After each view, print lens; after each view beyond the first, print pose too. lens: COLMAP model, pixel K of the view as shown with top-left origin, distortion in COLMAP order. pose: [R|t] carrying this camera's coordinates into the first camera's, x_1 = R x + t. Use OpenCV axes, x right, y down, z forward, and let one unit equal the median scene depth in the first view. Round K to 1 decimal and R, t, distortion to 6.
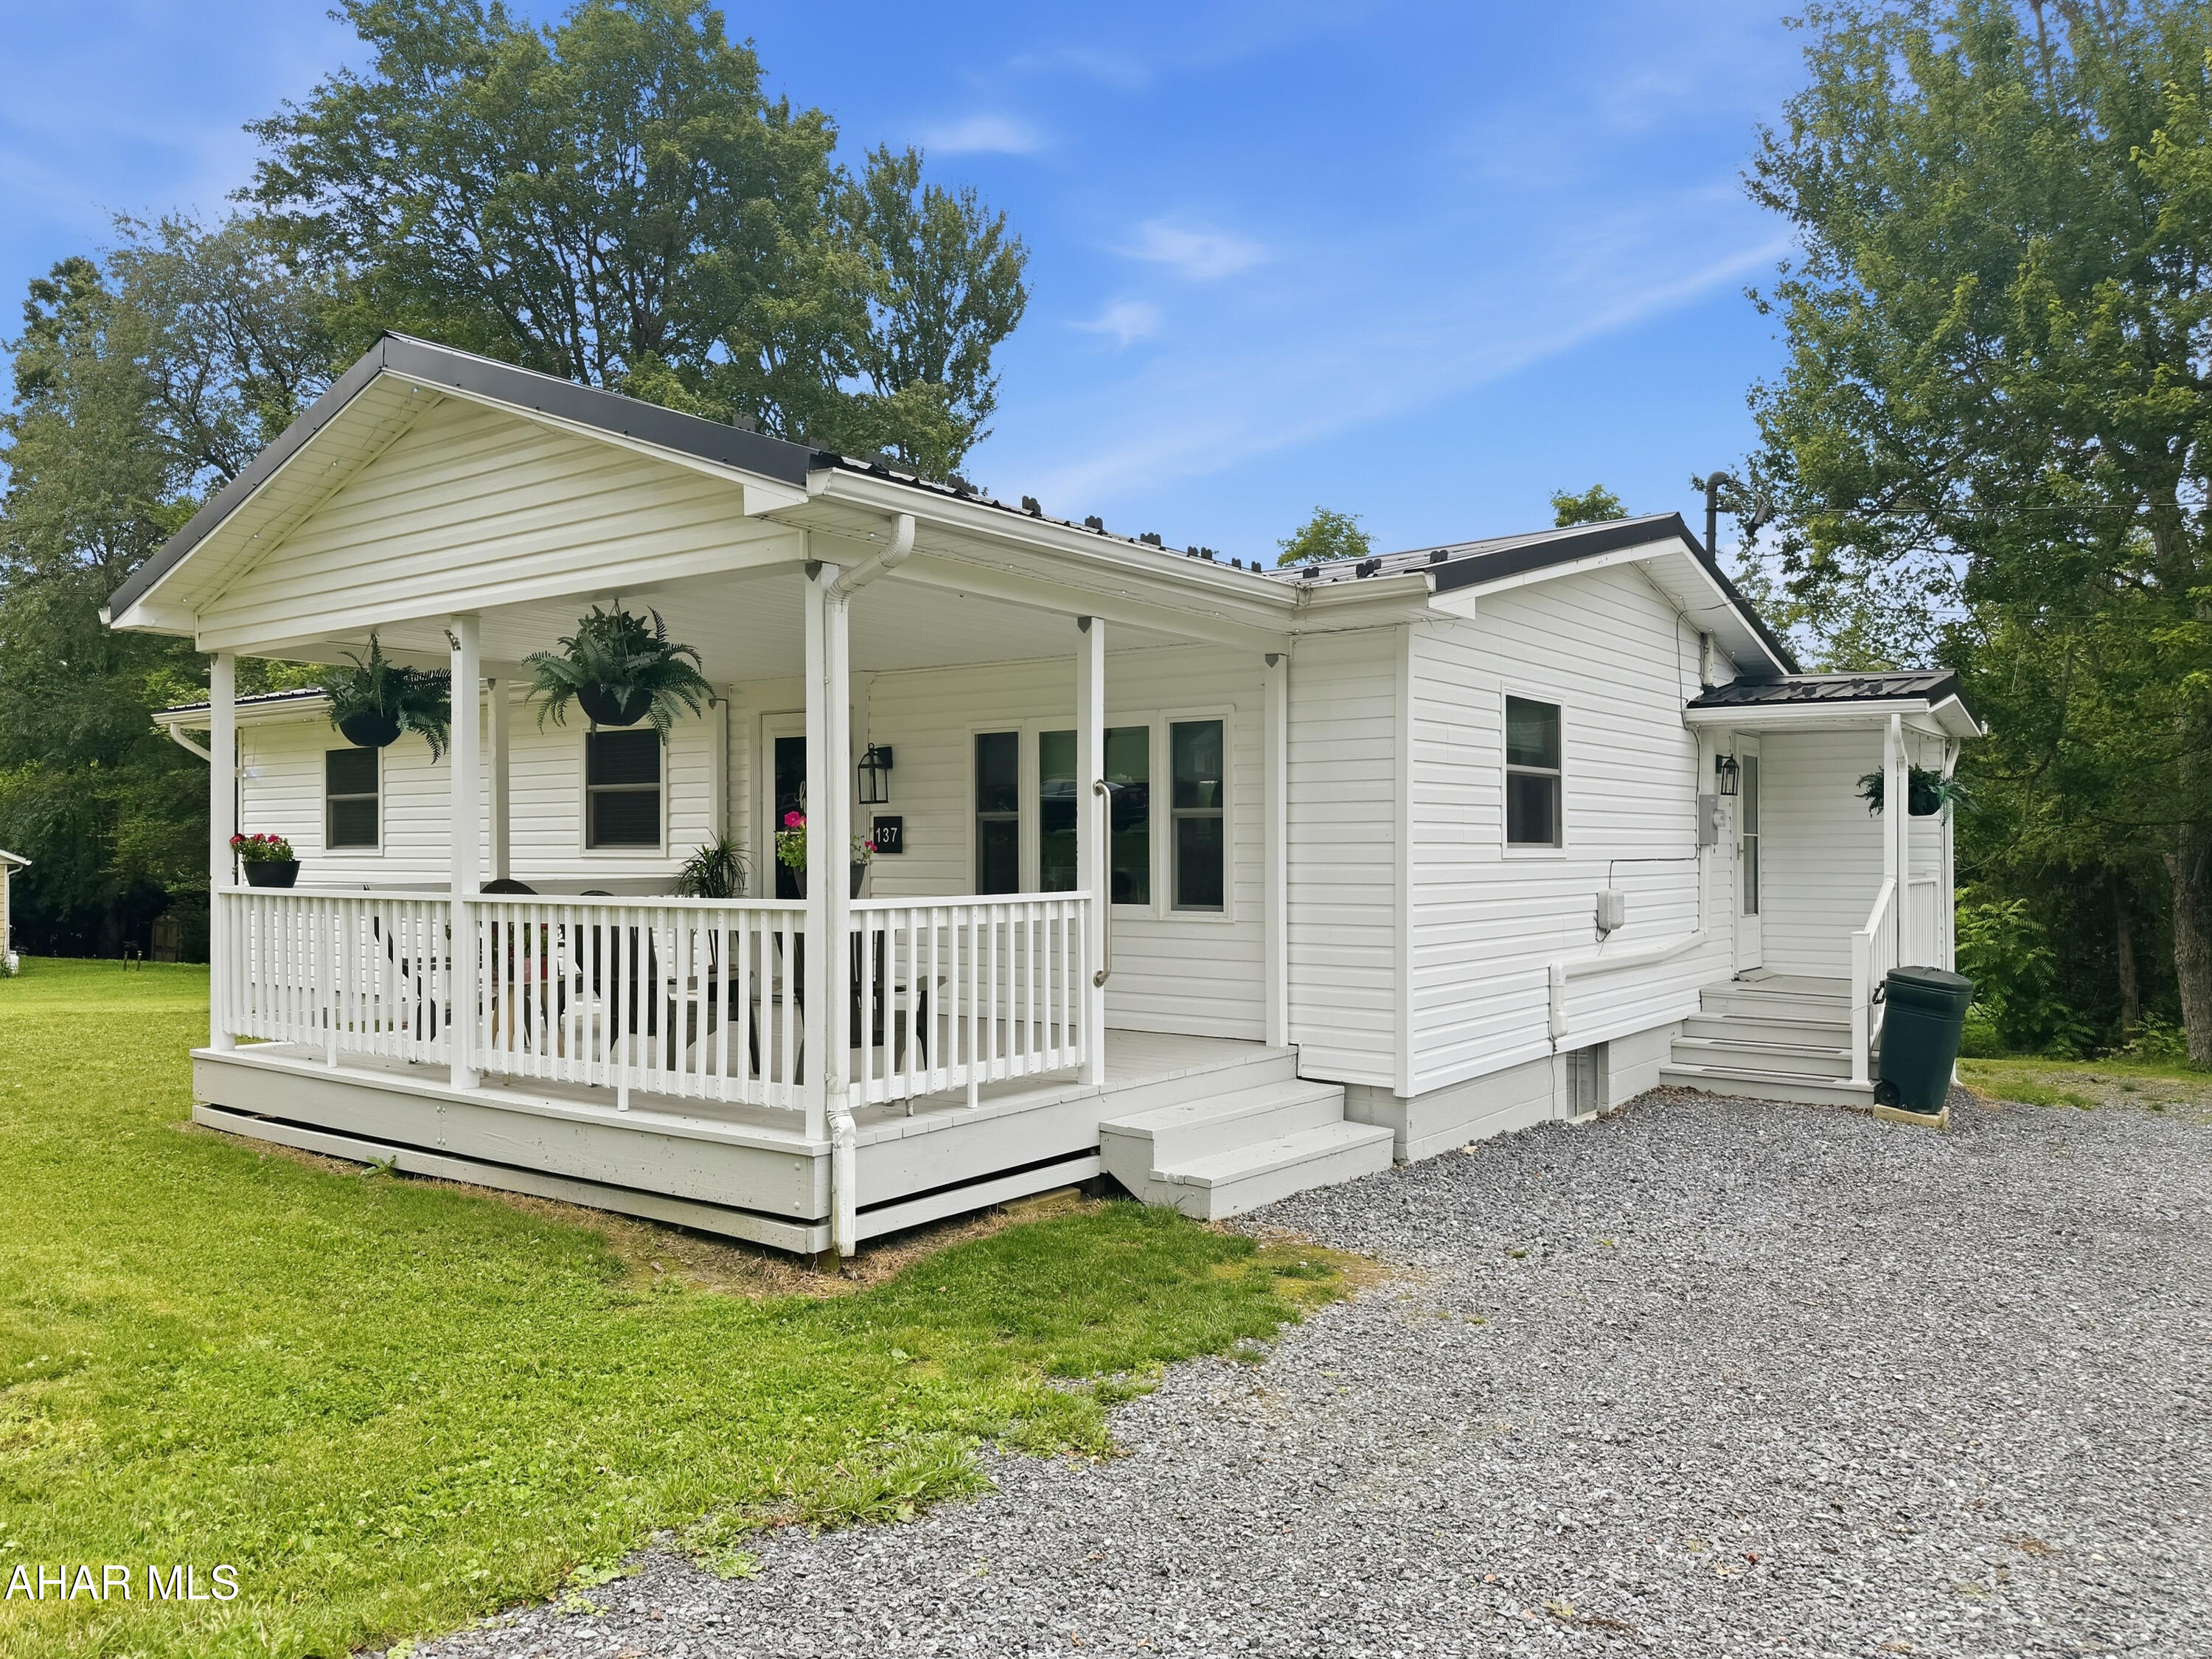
lens RADIAL K [[1651.5, 0, 1106.0], [0, 1651.5, 829.5], [0, 0, 1]] dist [0.000744, -0.002653]
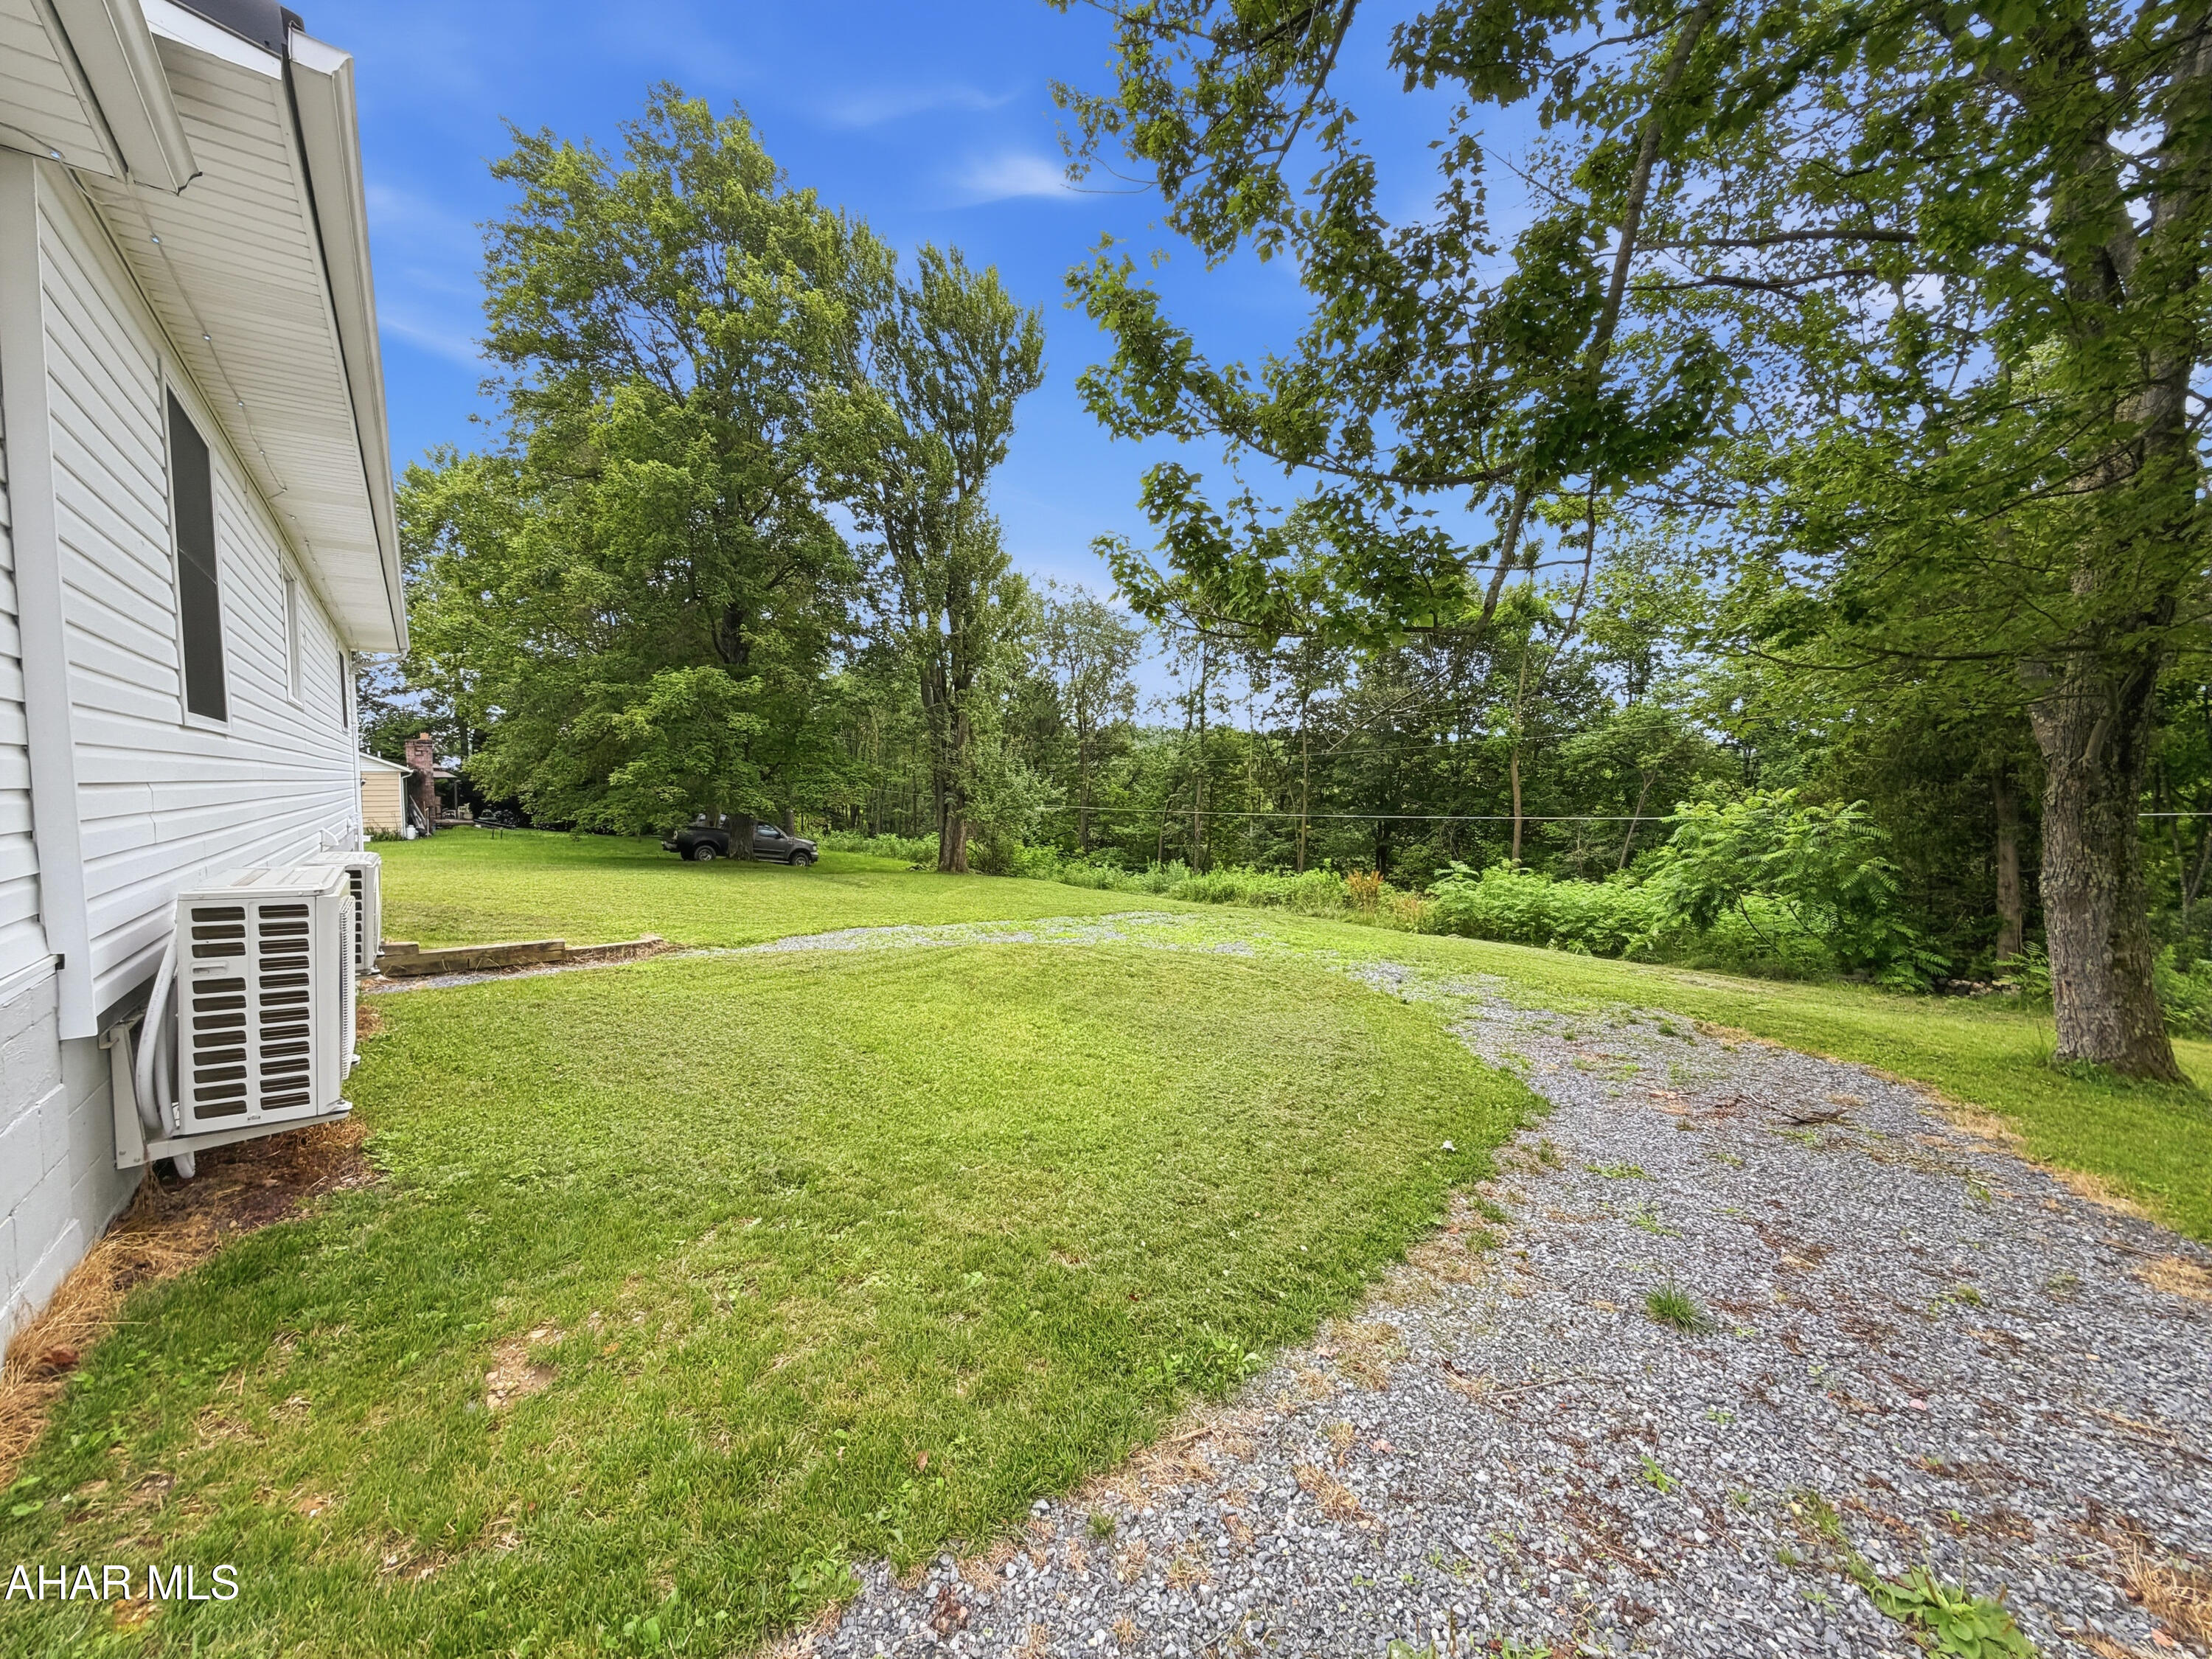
lens RADIAL K [[892.0, 0, 1089.7], [0, 892.0, 821.0], [0, 0, 1]] dist [-0.000707, -0.000118]
pose [[0.956643, 0.015229, -0.290865, 0.314798], [0.000677, 0.998513, 0.054509, 0.027613], [0.291263, -0.052342, 0.955210, 0.452097]]
